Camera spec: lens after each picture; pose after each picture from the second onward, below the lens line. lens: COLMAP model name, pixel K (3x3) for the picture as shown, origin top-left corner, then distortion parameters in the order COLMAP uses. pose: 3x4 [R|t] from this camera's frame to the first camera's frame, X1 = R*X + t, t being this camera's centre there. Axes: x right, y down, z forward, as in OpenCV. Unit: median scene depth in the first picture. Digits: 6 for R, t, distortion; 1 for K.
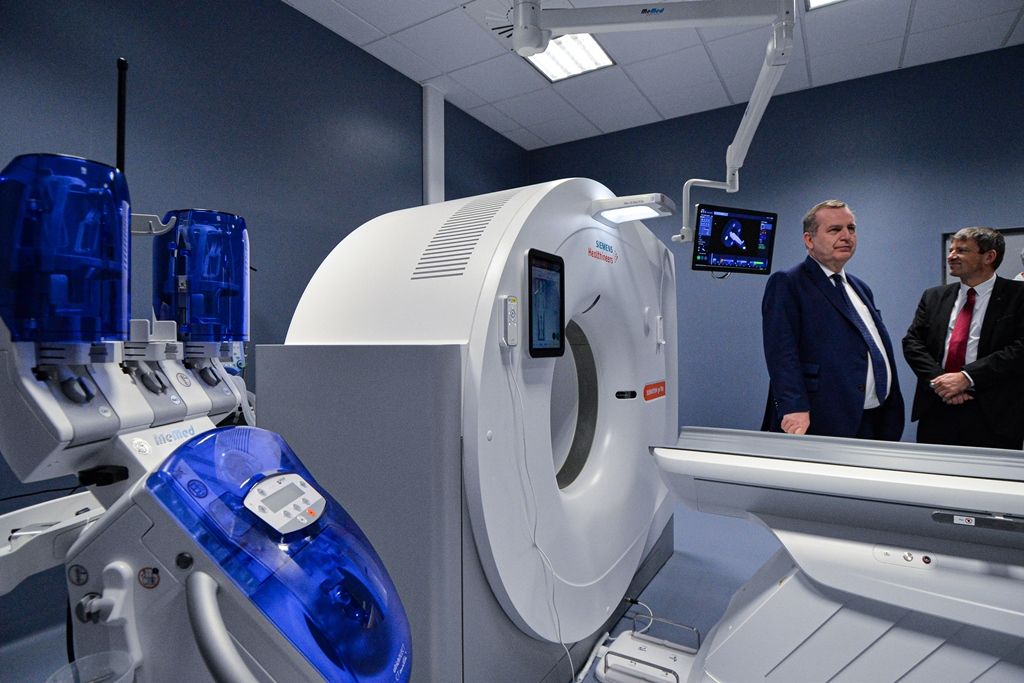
lens RADIAL K [[527.9, 0, 519.6], [0, 527.9, 345.3], [0, 0, 1]] dist [0.013057, -0.025929]
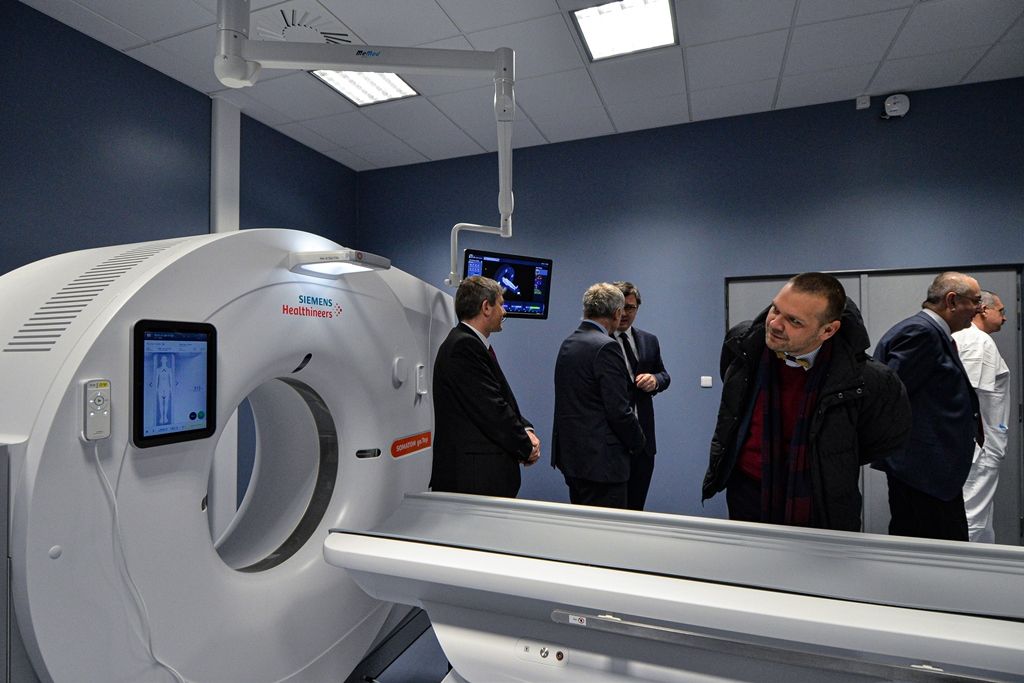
lens RADIAL K [[527.9, 0, 519.6], [0, 527.9, 345.3], [0, 0, 1]] dist [0.013057, -0.025929]
pose [[0.980694, 0.004040, 0.195506, 0.271345], [0.000593, 0.999721, -0.023633, -0.072532], [-0.195547, 0.023293, 0.980418, 0.027350]]
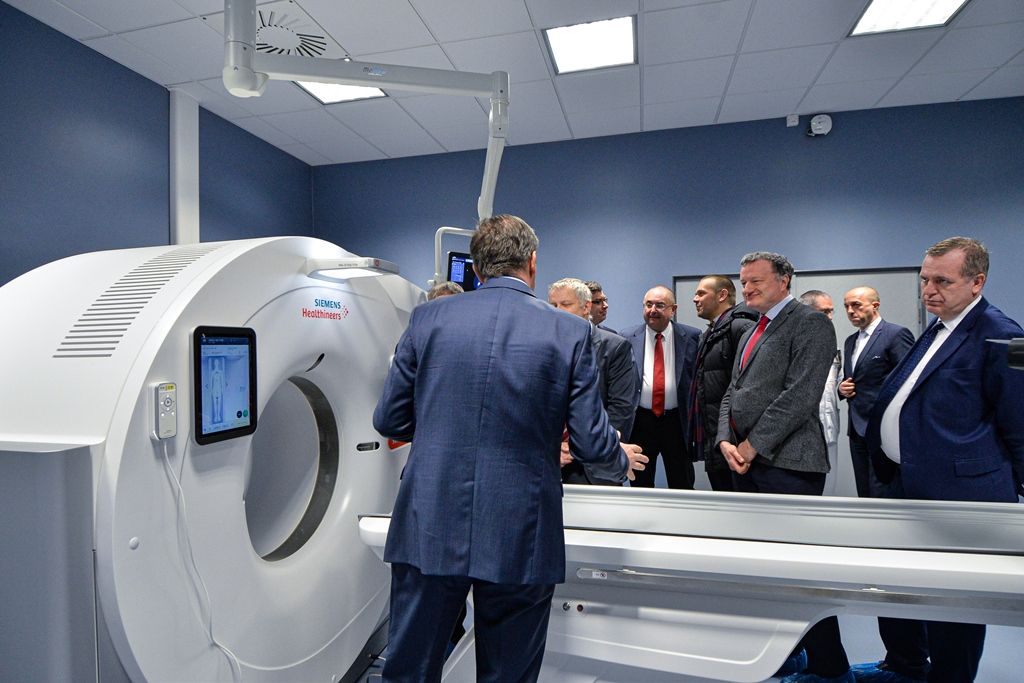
lens RADIAL K [[527.9, 0, 519.6], [0, 527.9, 345.3], [0, 0, 1]] dist [0.013057, -0.025929]
pose [[0.949520, -0.009685, 0.313556, 0.157009], [0.012748, 0.999889, -0.007719, -0.081183], [-0.313446, 0.011326, 0.949538, -0.028611]]
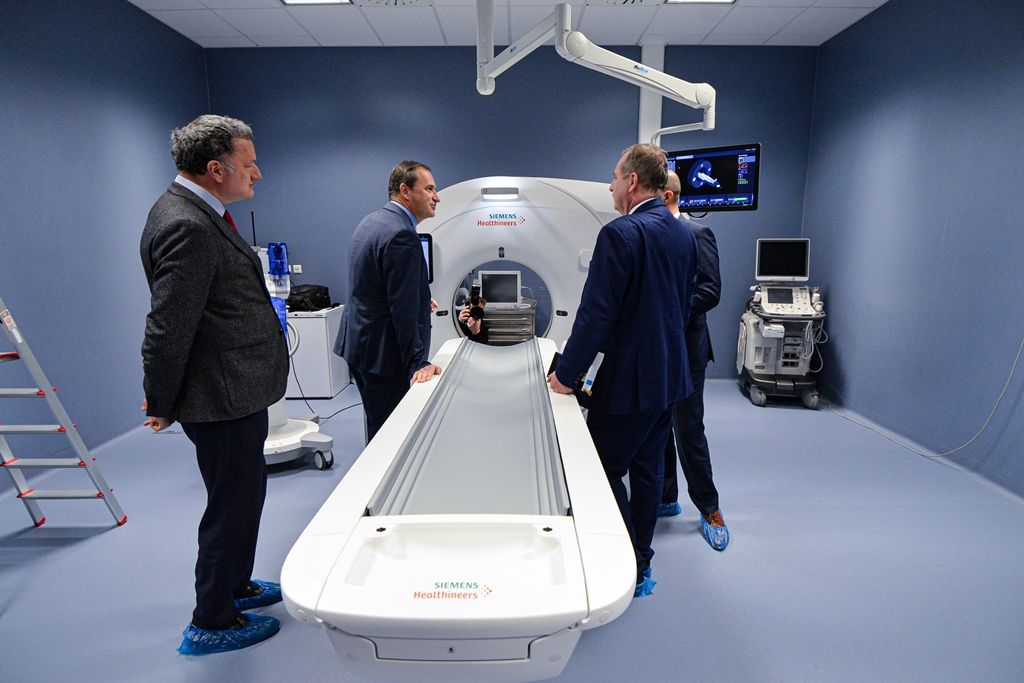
lens RADIAL K [[527.9, 0, 519.6], [0, 527.9, 345.3], [0, 0, 1]] dist [0.013057, -0.025929]
pose [[0.525015, 0.165144, -0.834917, 1.305012], [-0.004970, 0.981572, 0.191028, -0.090225], [0.851078, -0.096143, 0.516161, 0.153118]]
